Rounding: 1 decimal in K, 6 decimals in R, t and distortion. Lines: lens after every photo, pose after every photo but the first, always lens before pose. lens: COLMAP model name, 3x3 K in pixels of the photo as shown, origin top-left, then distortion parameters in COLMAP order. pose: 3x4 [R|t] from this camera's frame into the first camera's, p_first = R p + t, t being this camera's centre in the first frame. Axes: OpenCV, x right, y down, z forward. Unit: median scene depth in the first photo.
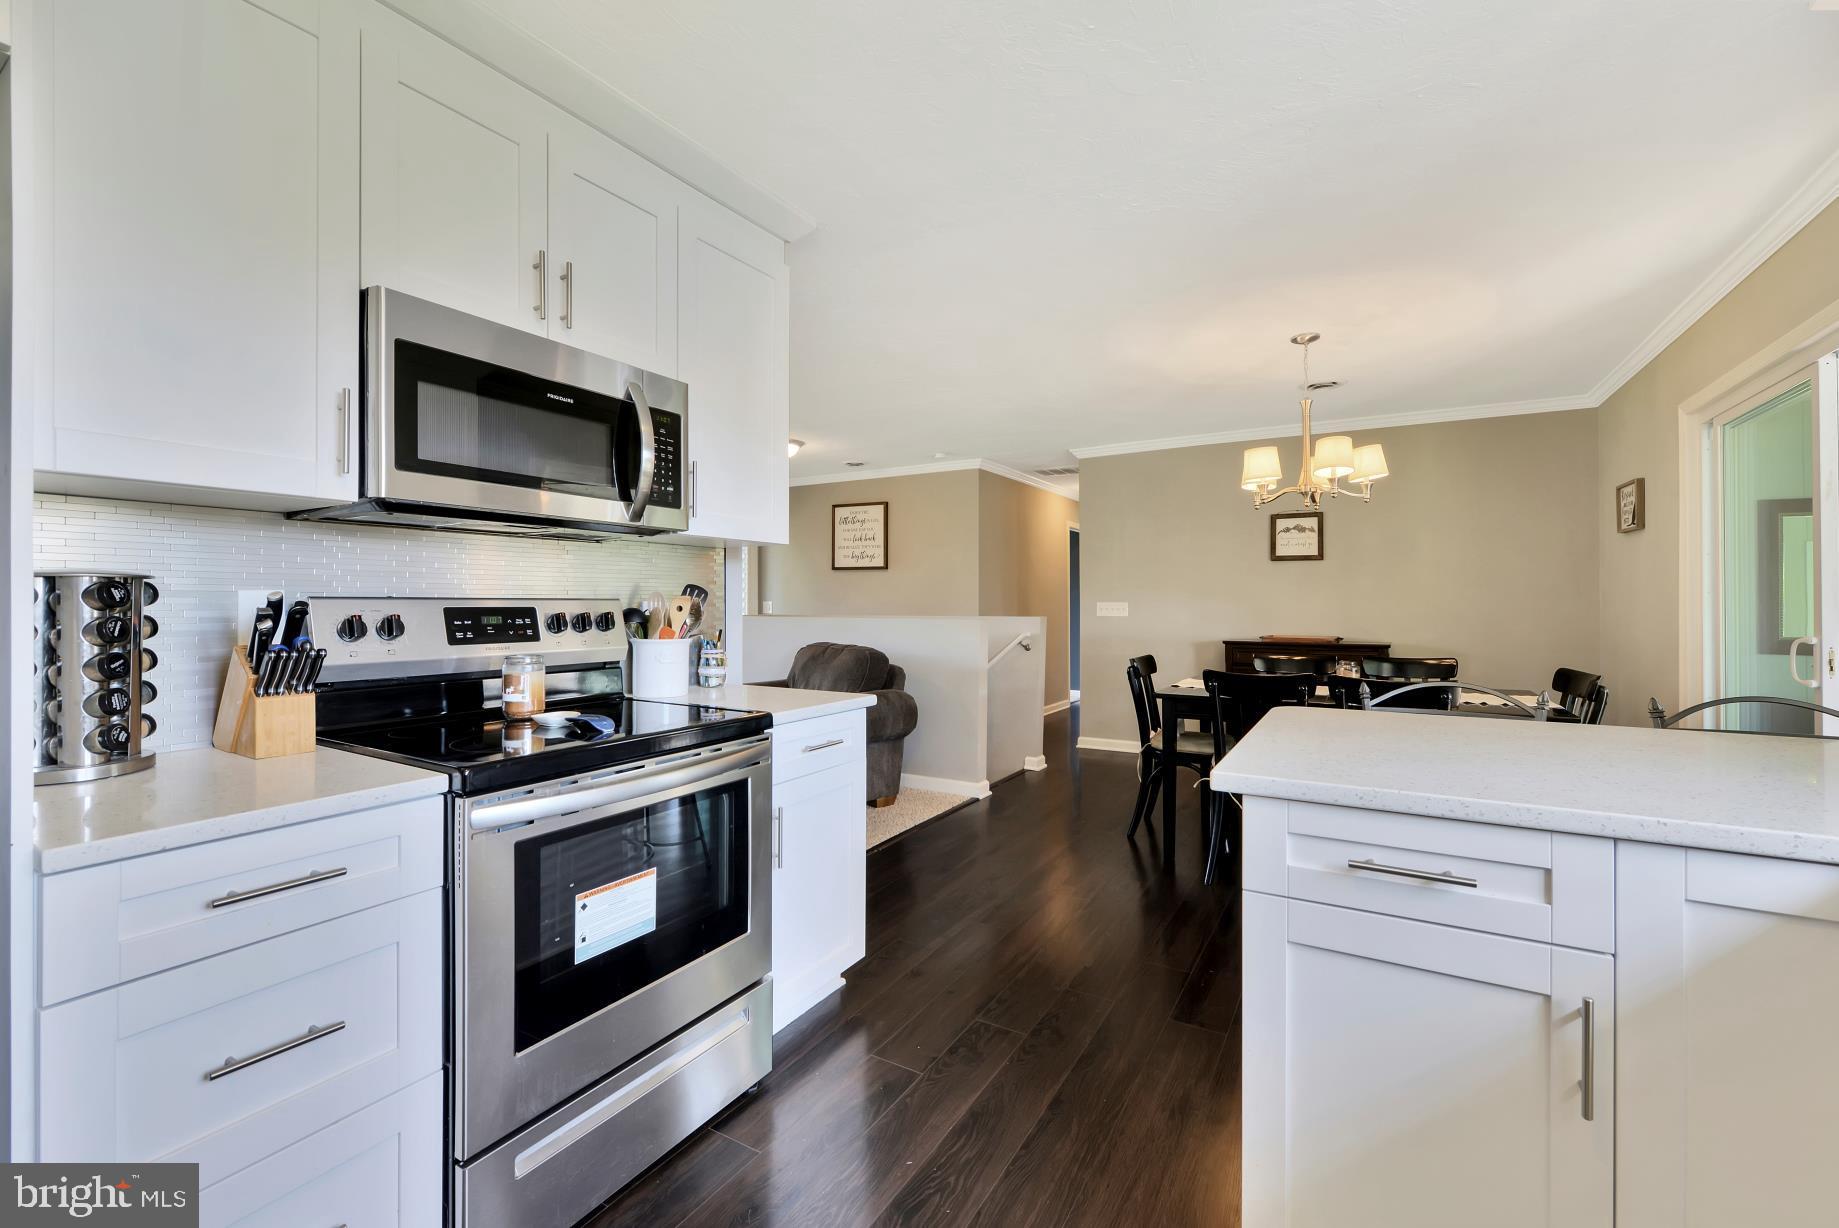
lens RADIAL K [[768.4, 0, 921.9], [0, 768.4, 602.0], [0, 0, 1]] dist [-0.002462, -0.000071]
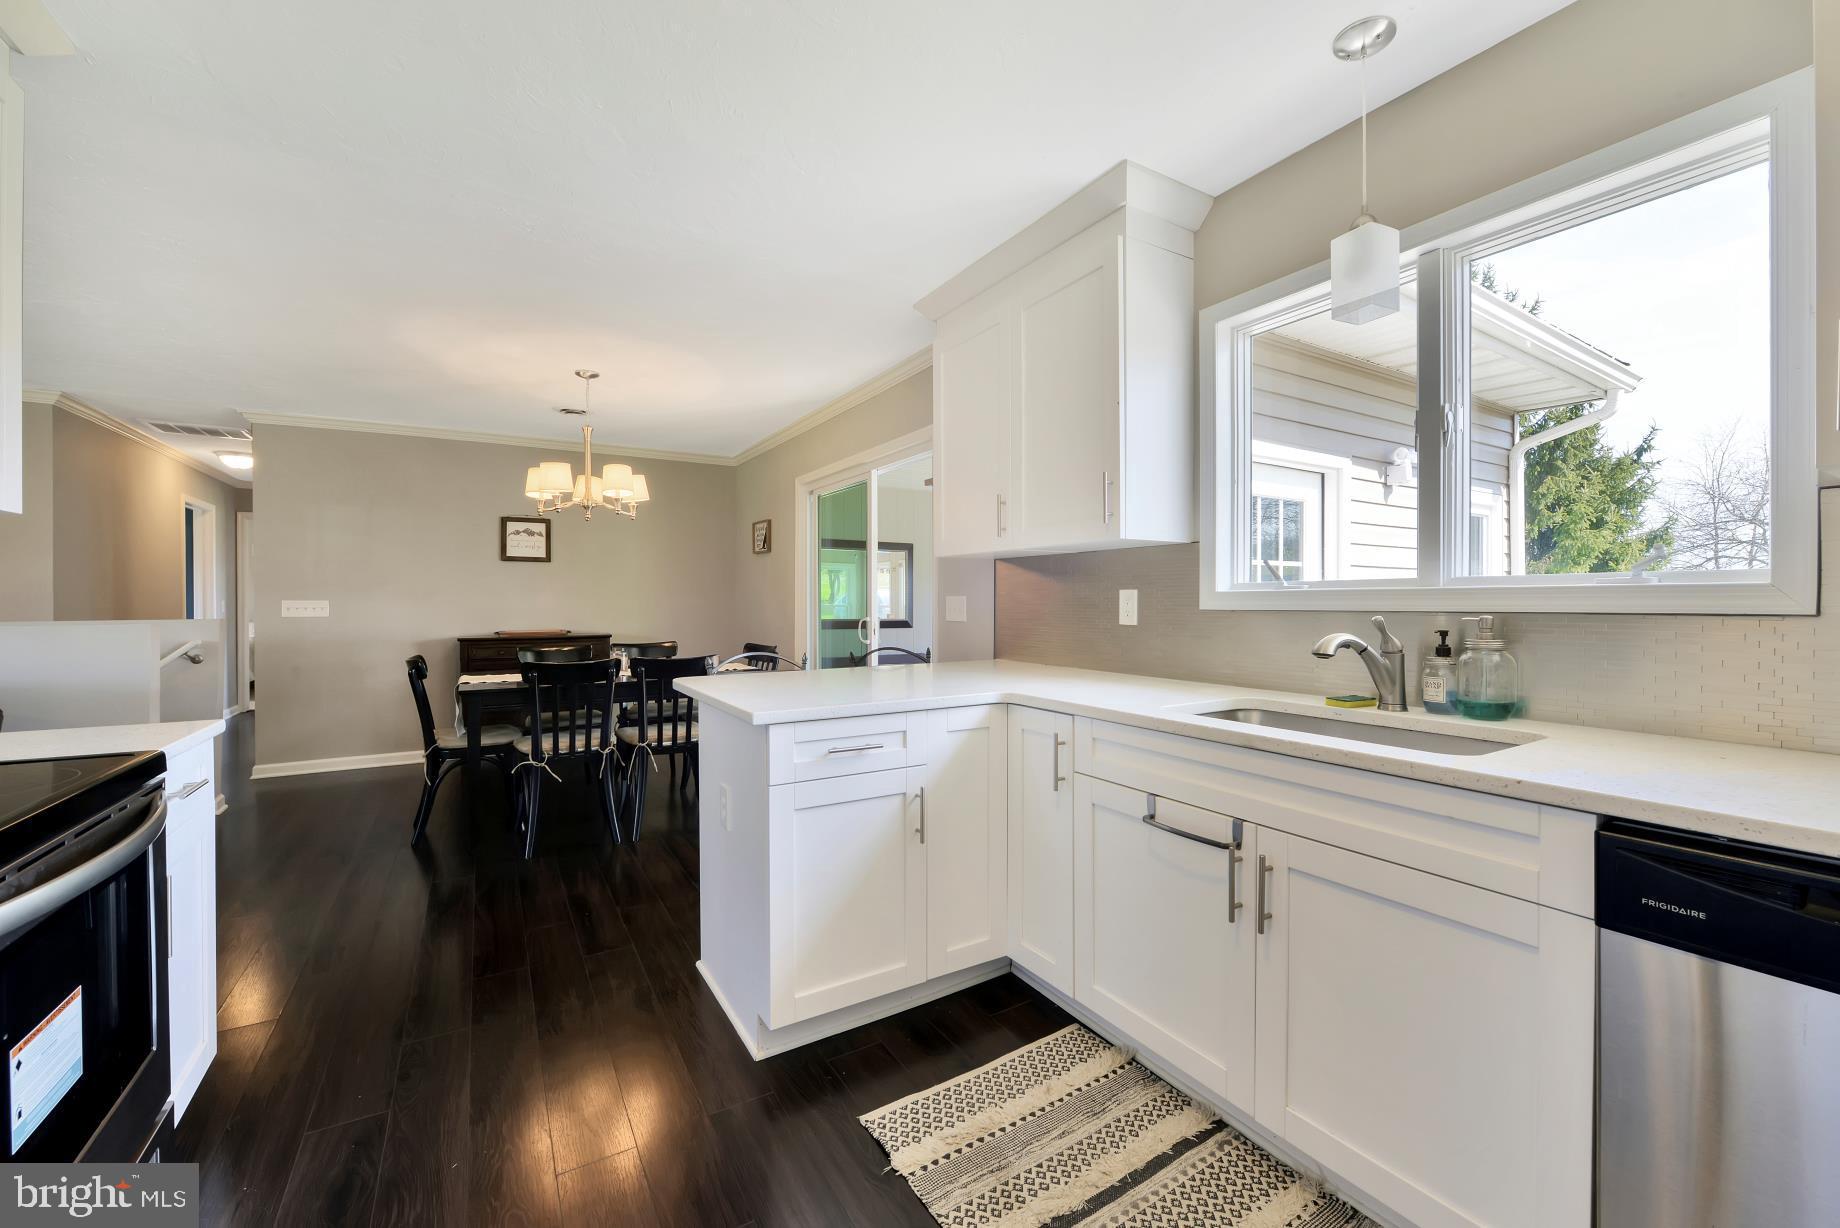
lens RADIAL K [[740.0, 0, 920.0], [0, 740.0, 614.0], [0, 0, 1]] dist [0.001616, 0.000102]
pose [[0.483120, -0.020171, 0.875322, -0.426914], [0.002764, 0.999765, 0.021513, -0.001634], [-0.875550, -0.007974, 0.483062, 0.011305]]
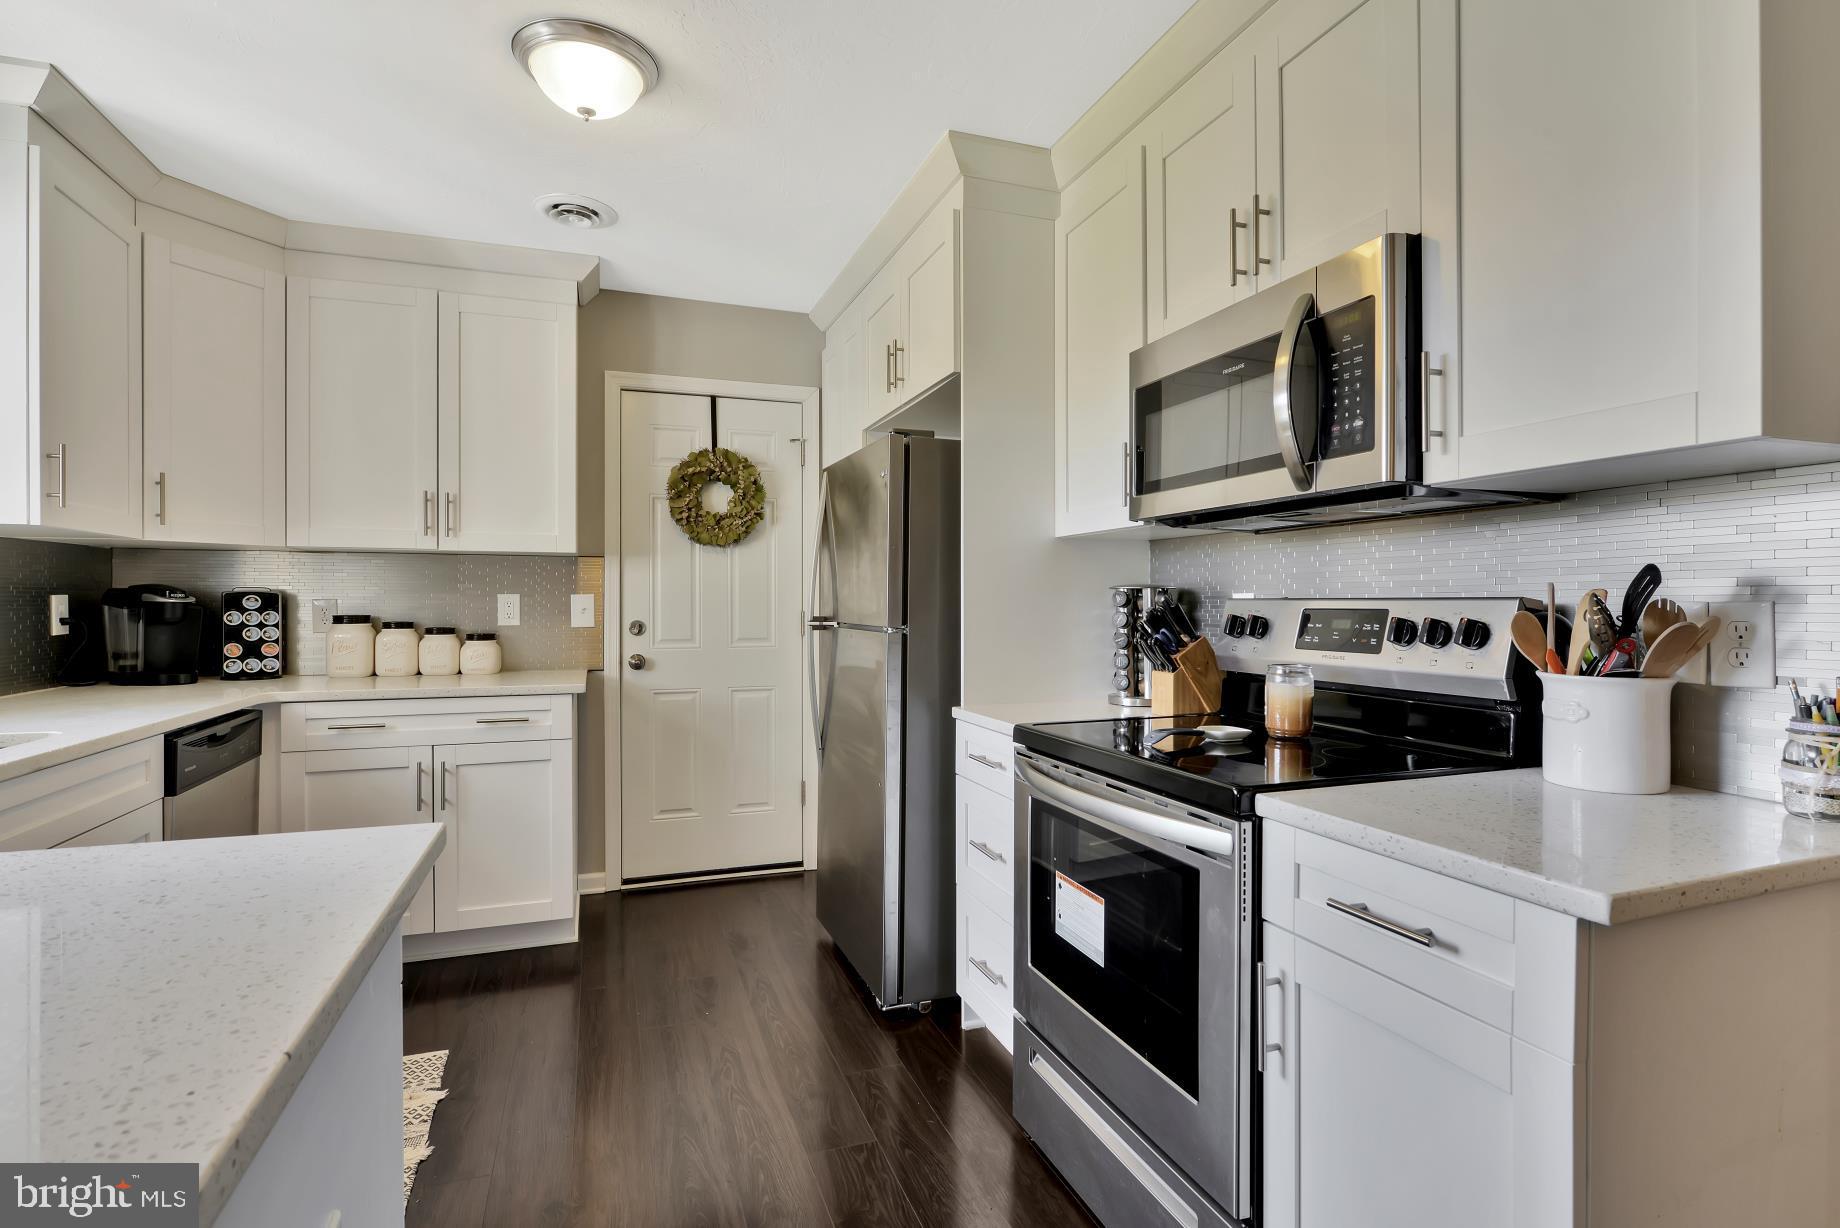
lens RADIAL K [[938.1, 0, 920.7], [0, 938.1, 595.9], [0, 0, 1]] dist [-0.002333, -0.000138]
pose [[-0.653089, -0.007713, -0.757242, 0.467921], [0.000083, 0.999947, -0.010256, 0.002579], [0.757281, -0.006761, -0.653054, 1.175521]]
